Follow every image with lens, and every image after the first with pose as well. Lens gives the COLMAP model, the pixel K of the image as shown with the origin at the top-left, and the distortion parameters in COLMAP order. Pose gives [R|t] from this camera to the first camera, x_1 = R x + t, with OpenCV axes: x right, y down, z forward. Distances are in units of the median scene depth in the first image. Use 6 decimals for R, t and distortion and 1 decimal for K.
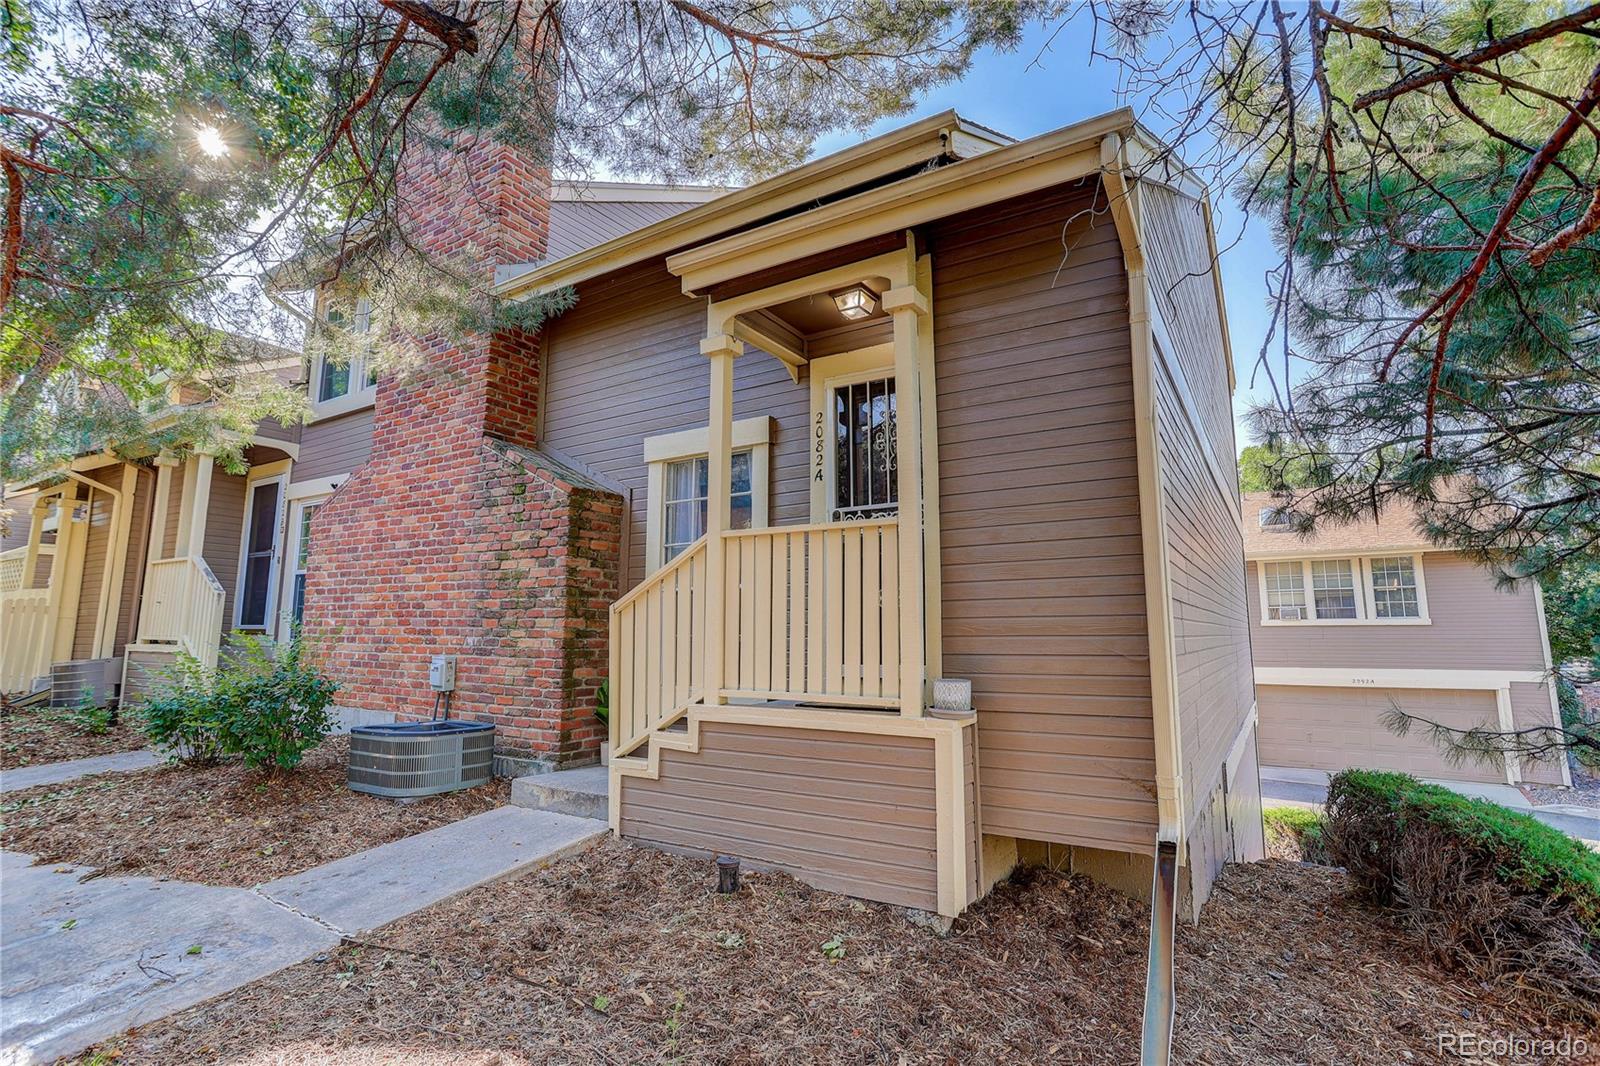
lens RADIAL K [[773.7, 0, 774.7], [0, 773.7, 534.7], [0, 0, 1]] dist [-0.024315, 0.000211]
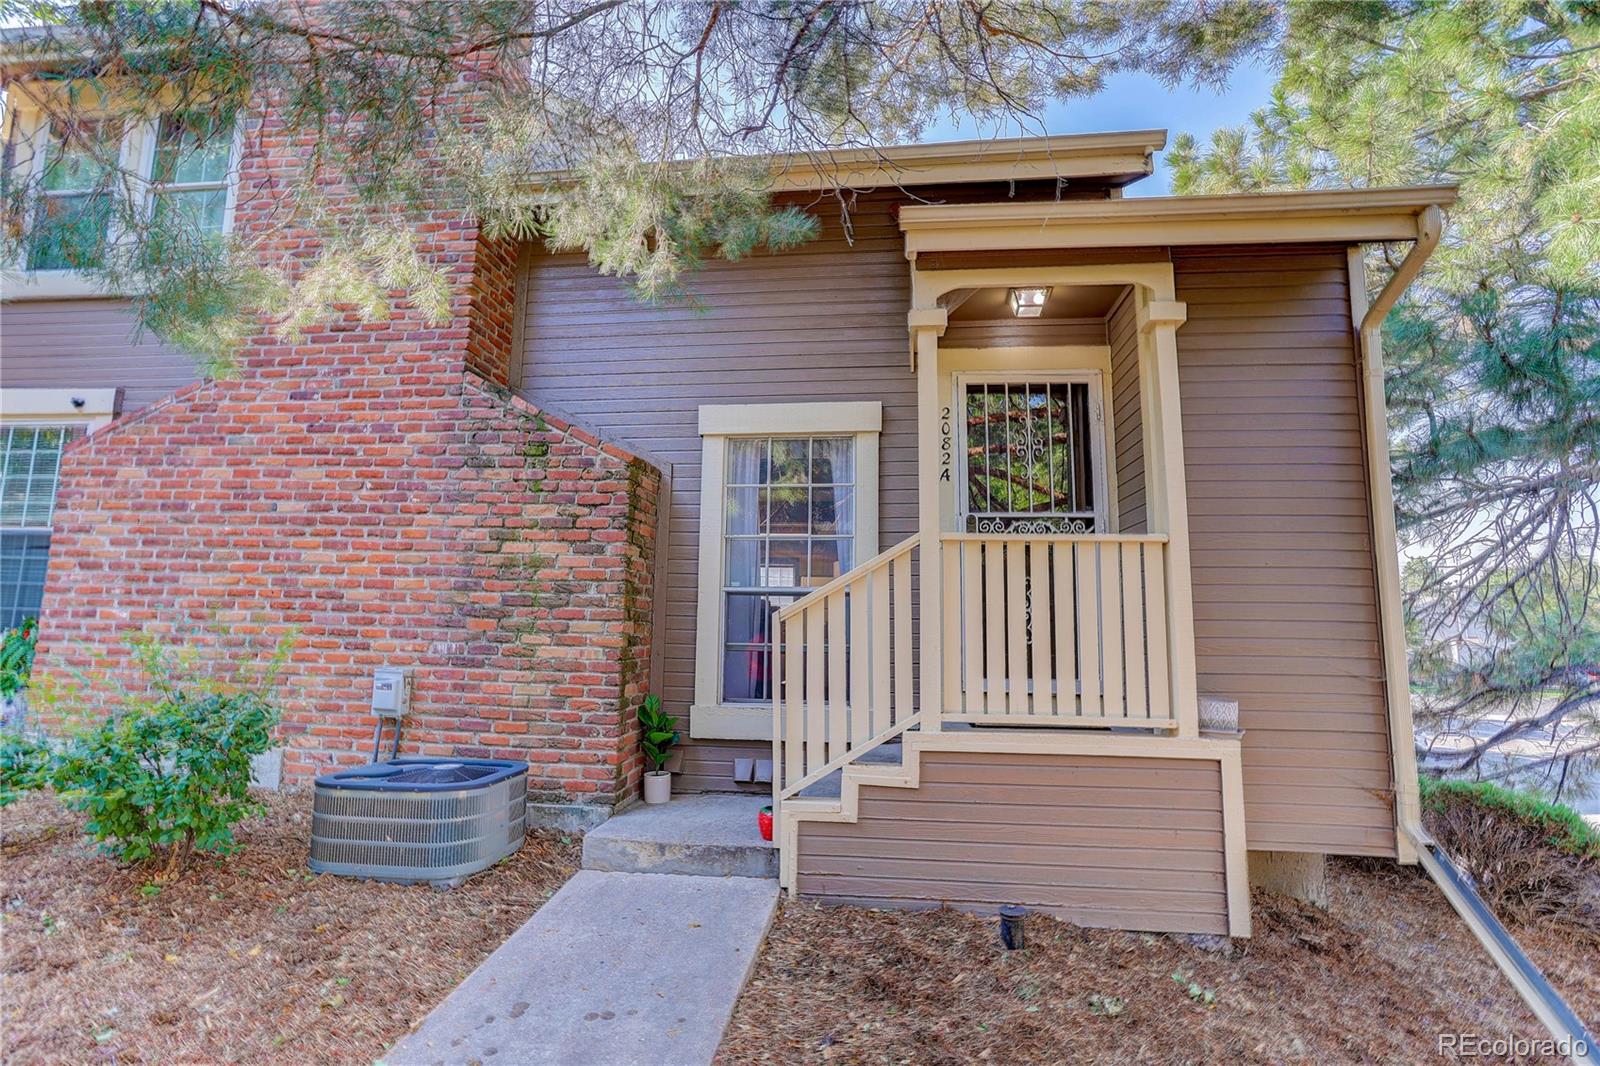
lens RADIAL K [[773.7, 0, 774.7], [0, 773.7, 534.7], [0, 0, 1]] dist [-0.024315, 0.000211]
pose [[0.901409, 0.064174, 0.428187, -0.456766], [-0.070878, 0.997485, -0.000287, 0.008766], [-0.427129, -0.030090, 0.903690, 0.216681]]
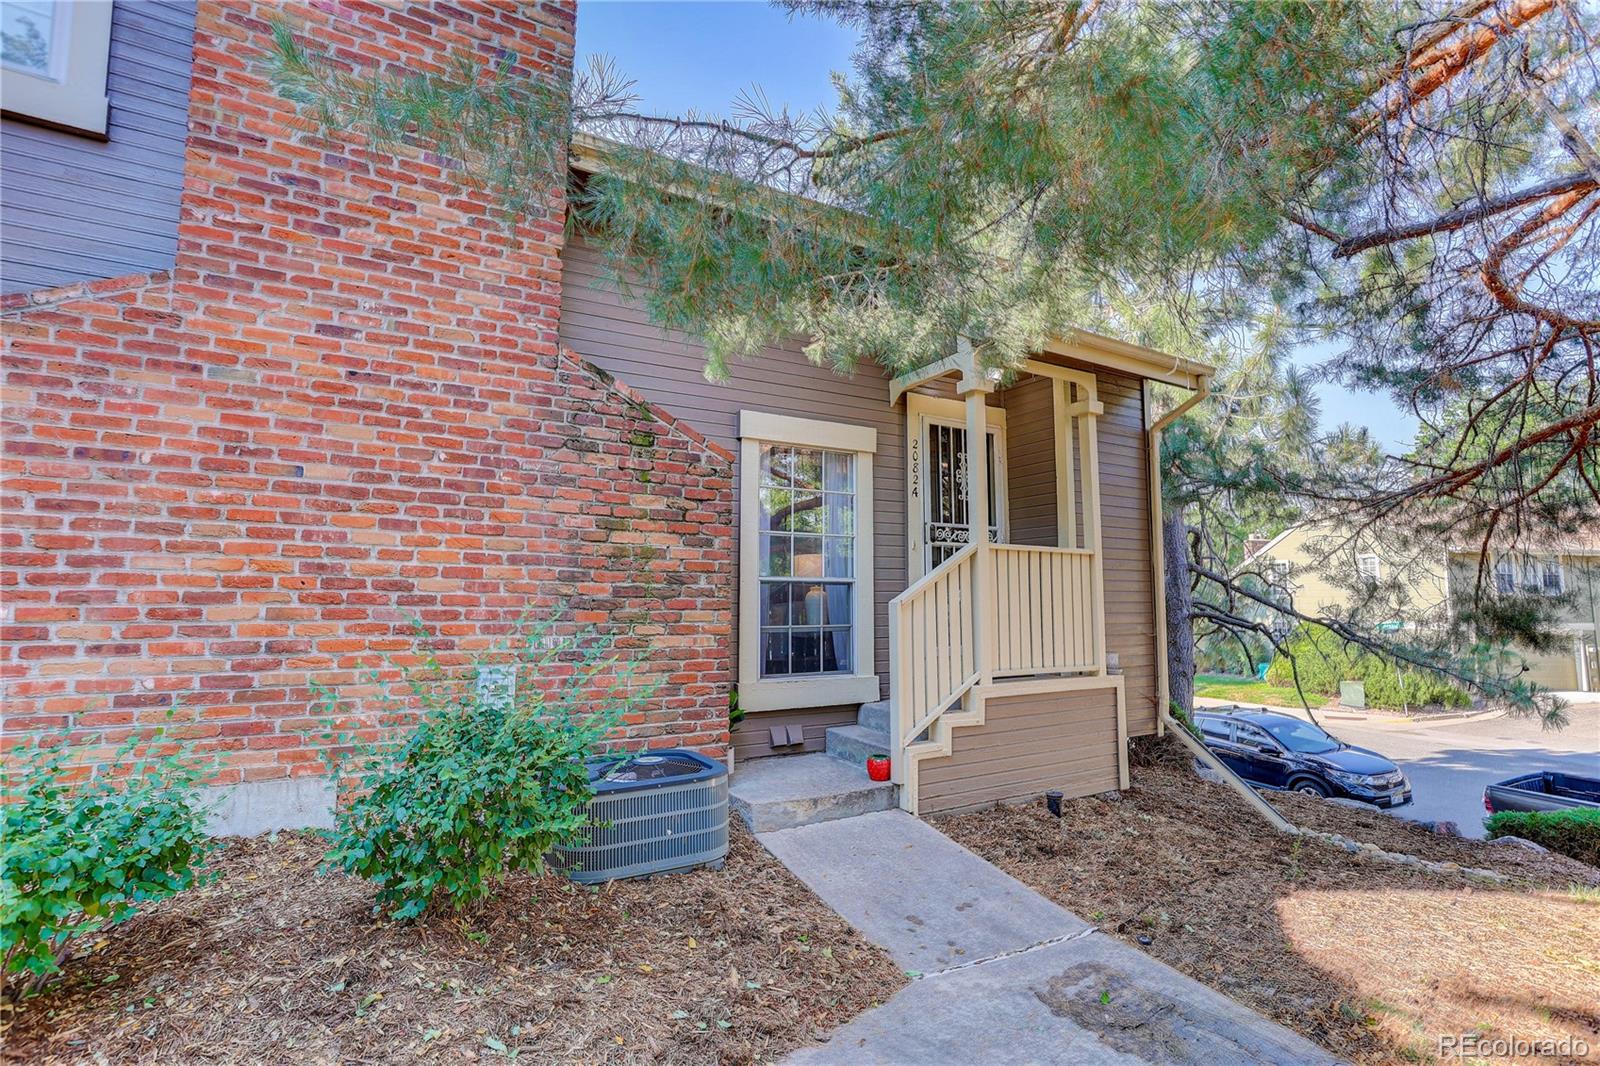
lens RADIAL K [[792.7, 0, 800.0], [0, 792.7, 533.0], [0, 0, 1]] dist [-0.029736, 0.000319]
pose [[0.437270, 0.077640, 0.895973, -0.987825], [-0.119834, 0.992413, -0.027513, 0.036866], [-0.891311, -0.095338, 0.443256, 0.531316]]
